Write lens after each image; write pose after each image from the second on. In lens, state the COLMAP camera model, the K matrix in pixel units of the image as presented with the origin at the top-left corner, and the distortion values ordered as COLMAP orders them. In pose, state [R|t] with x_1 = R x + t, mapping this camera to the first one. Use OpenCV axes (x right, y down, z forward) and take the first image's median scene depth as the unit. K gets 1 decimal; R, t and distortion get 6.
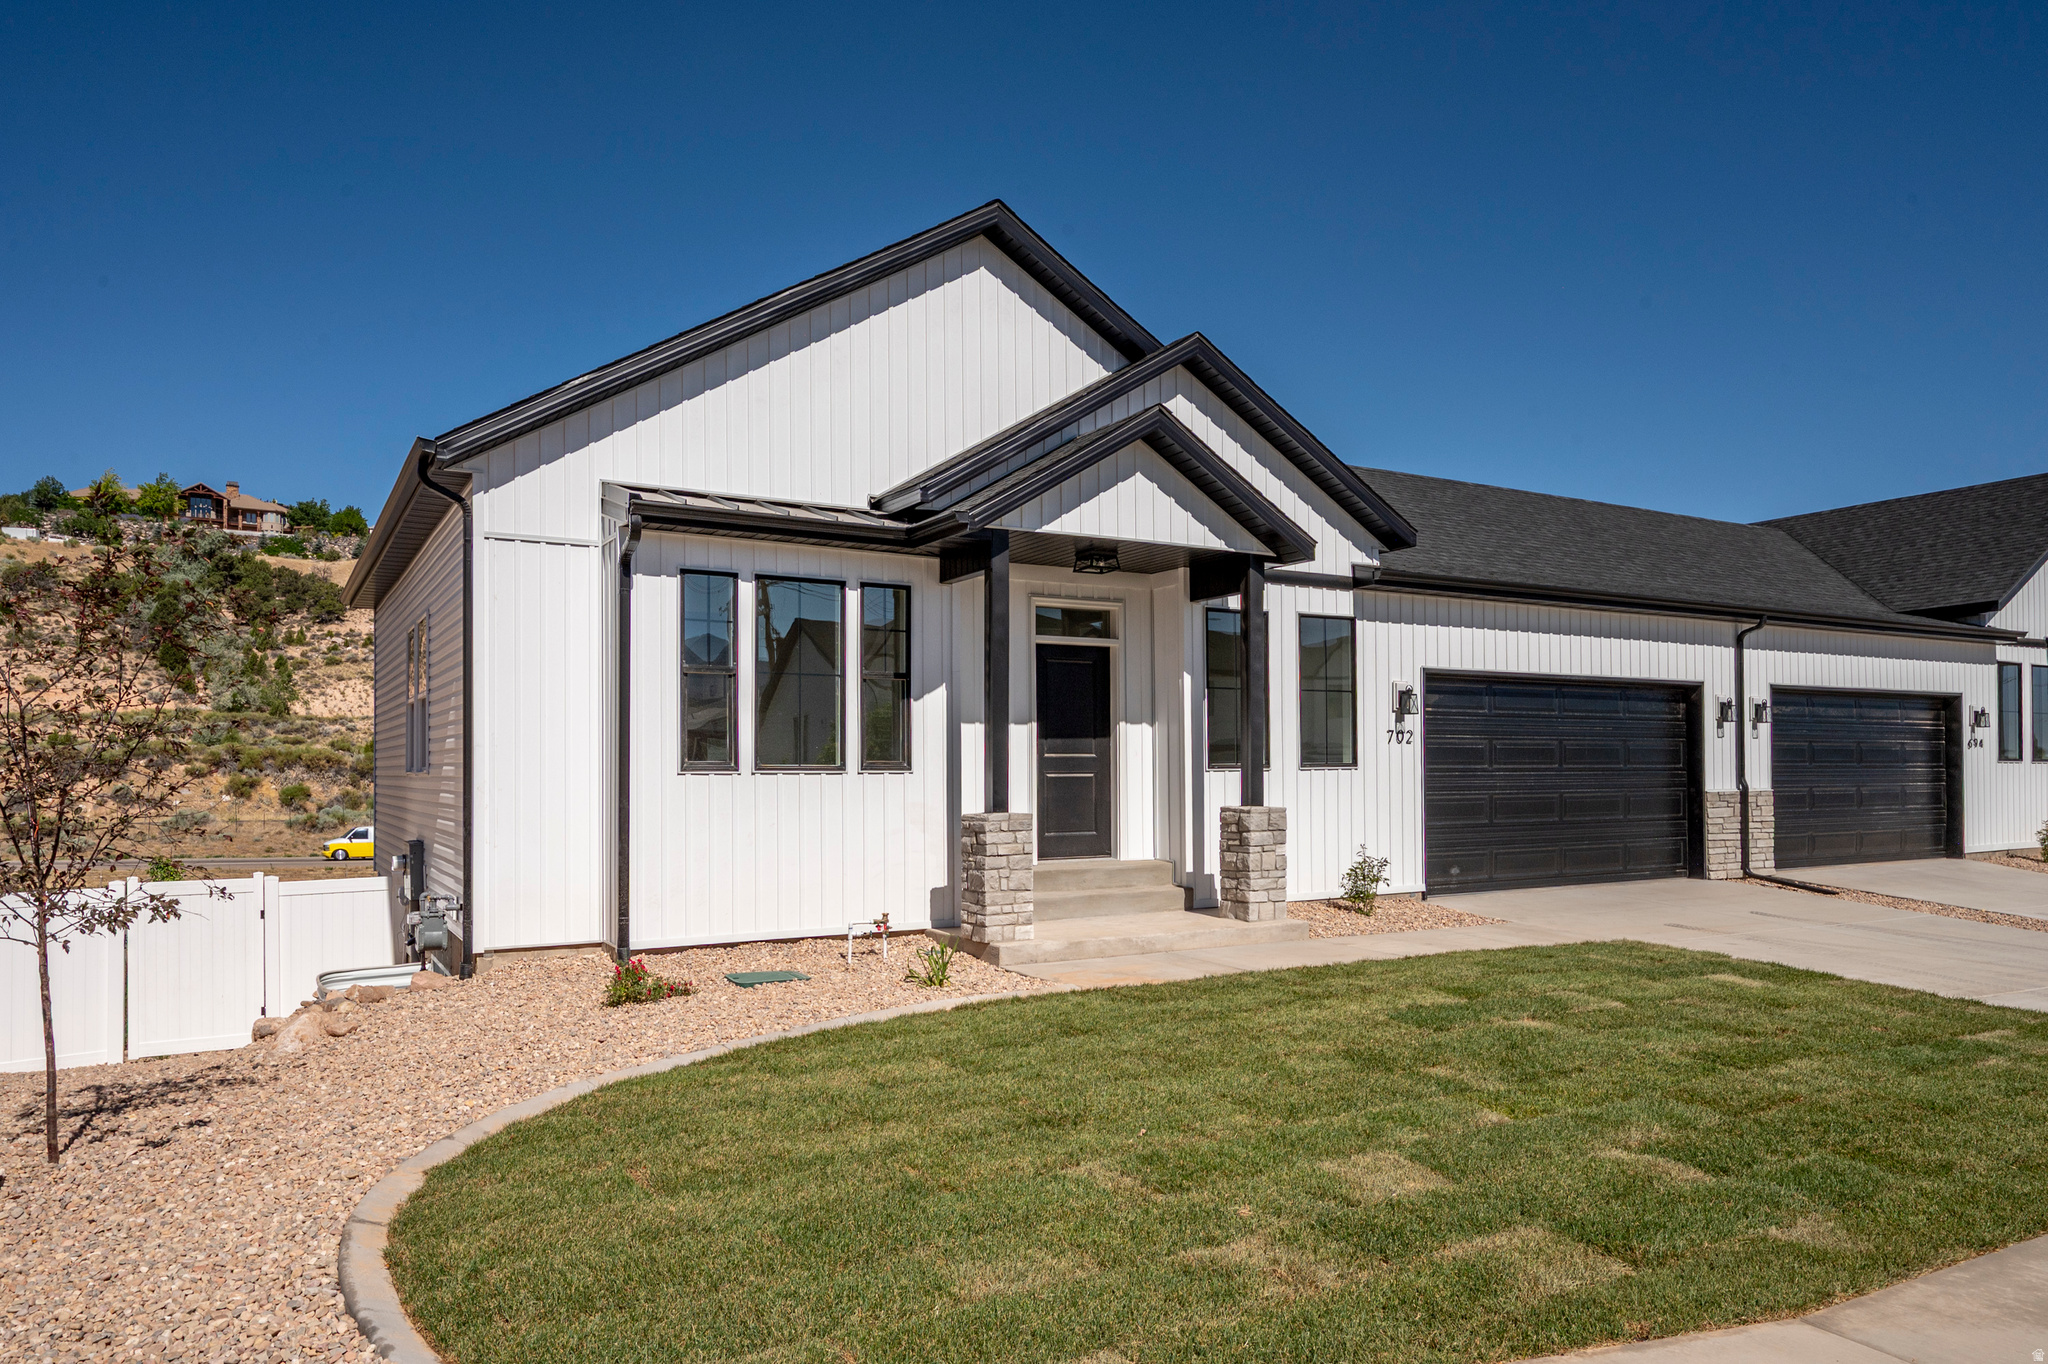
lens RADIAL K [[1338.2, 0, 1025.5], [0, 1338.2, 708.9], [0, 0, 1]] dist [0.002766, 0.000455]
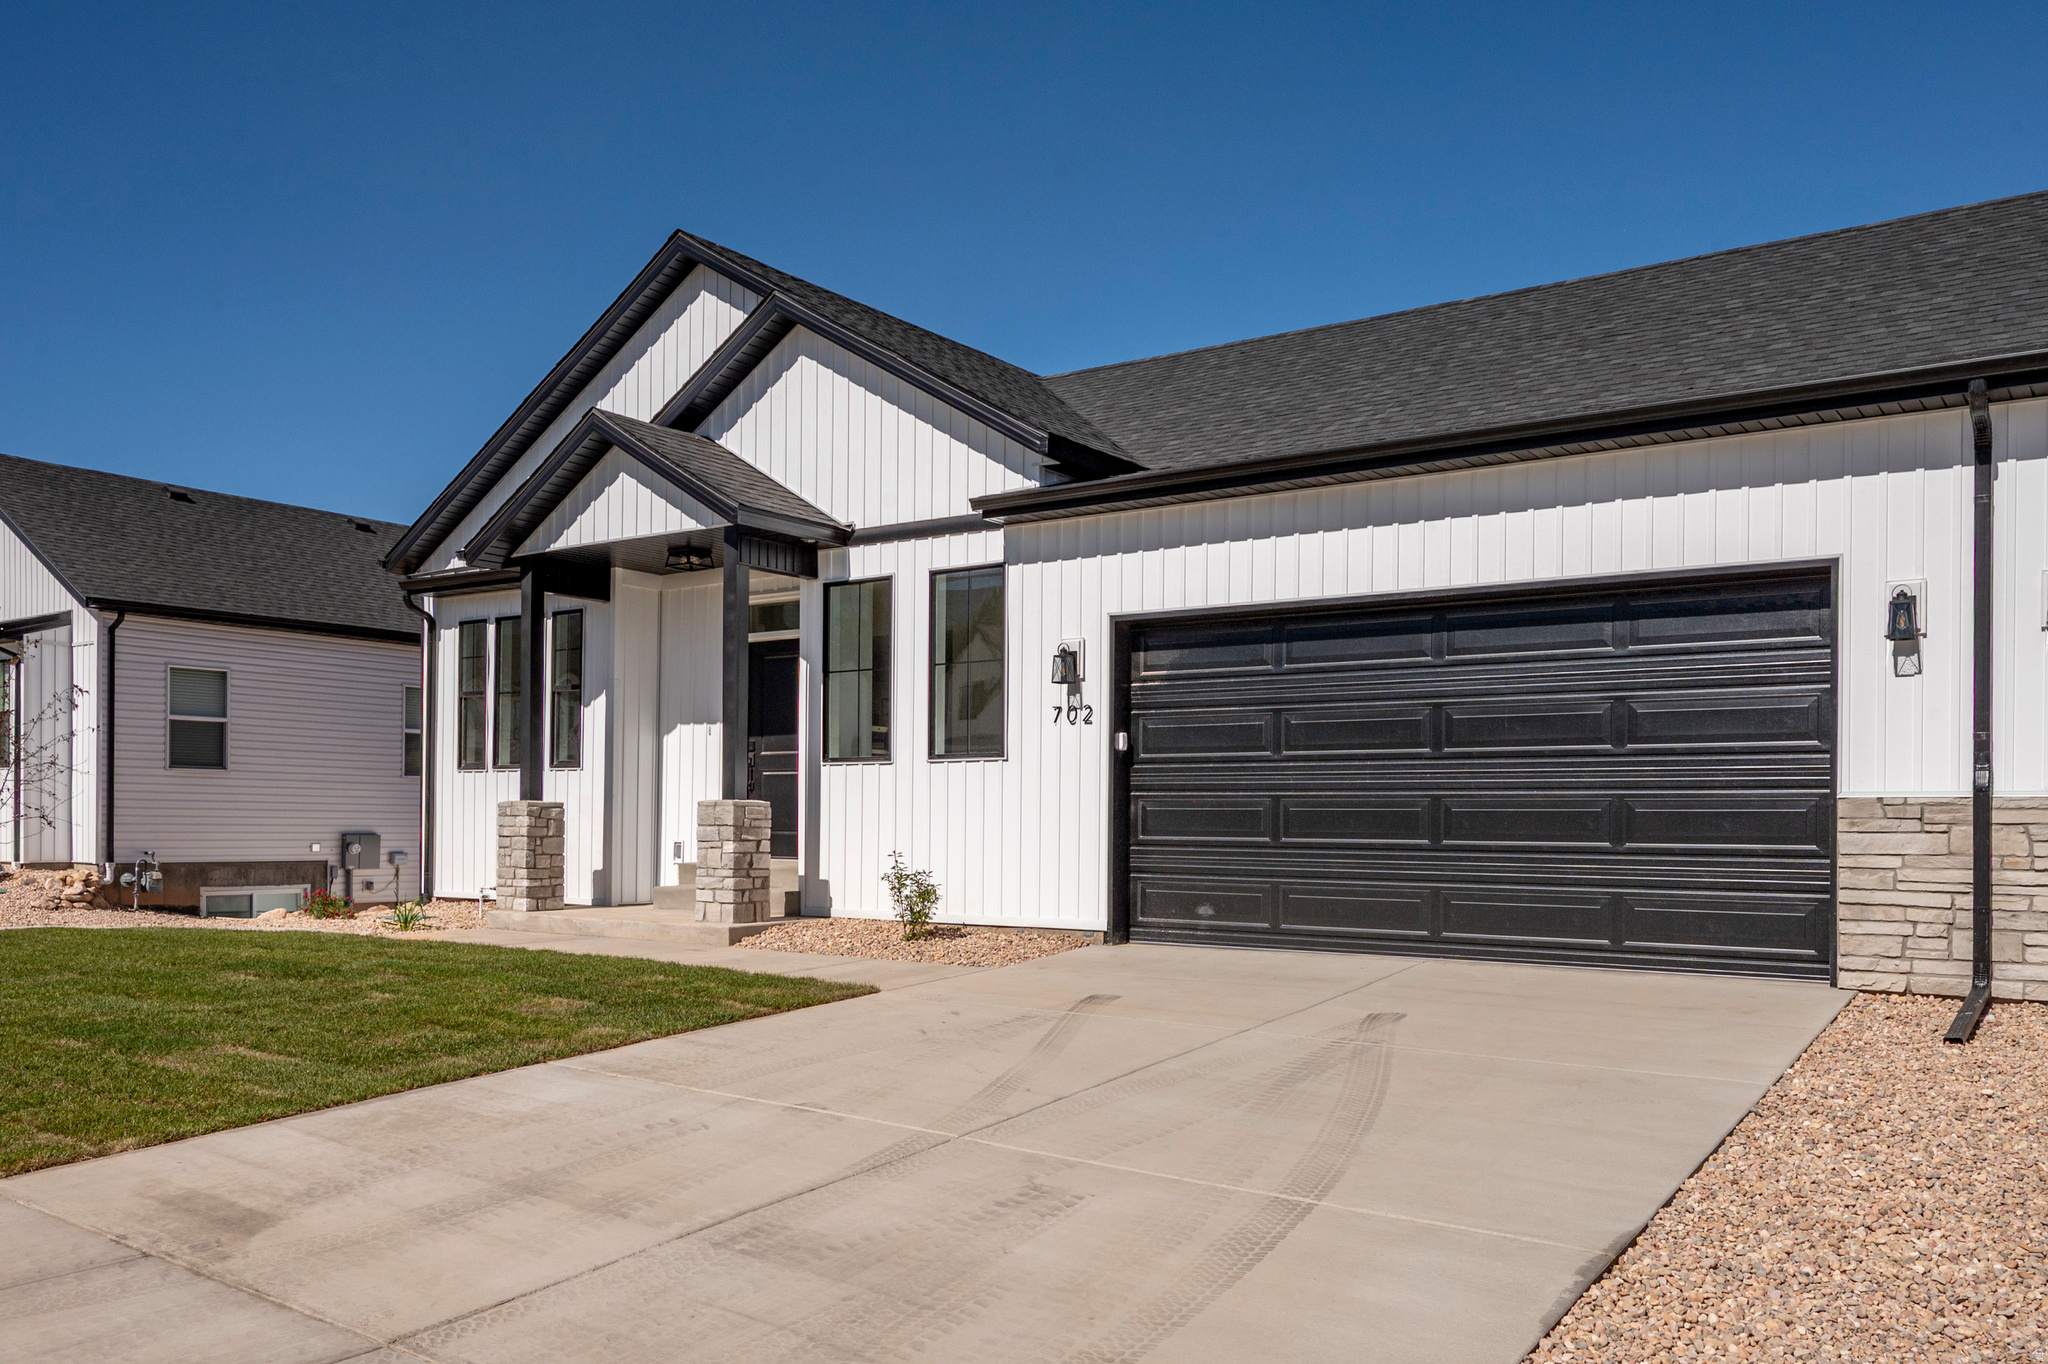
lens RADIAL K [[1318.7, 0, 1024.0], [0, 1318.7, 682.0], [0, 0, 1]] dist [-0.006857, -0.002043]
pose [[0.489621, -0.066470, -0.869398, 0.903625], [0.045062, 0.997687, -0.050901, 0.038993], [0.870770, -0.014255, 0.491484, 0.634538]]
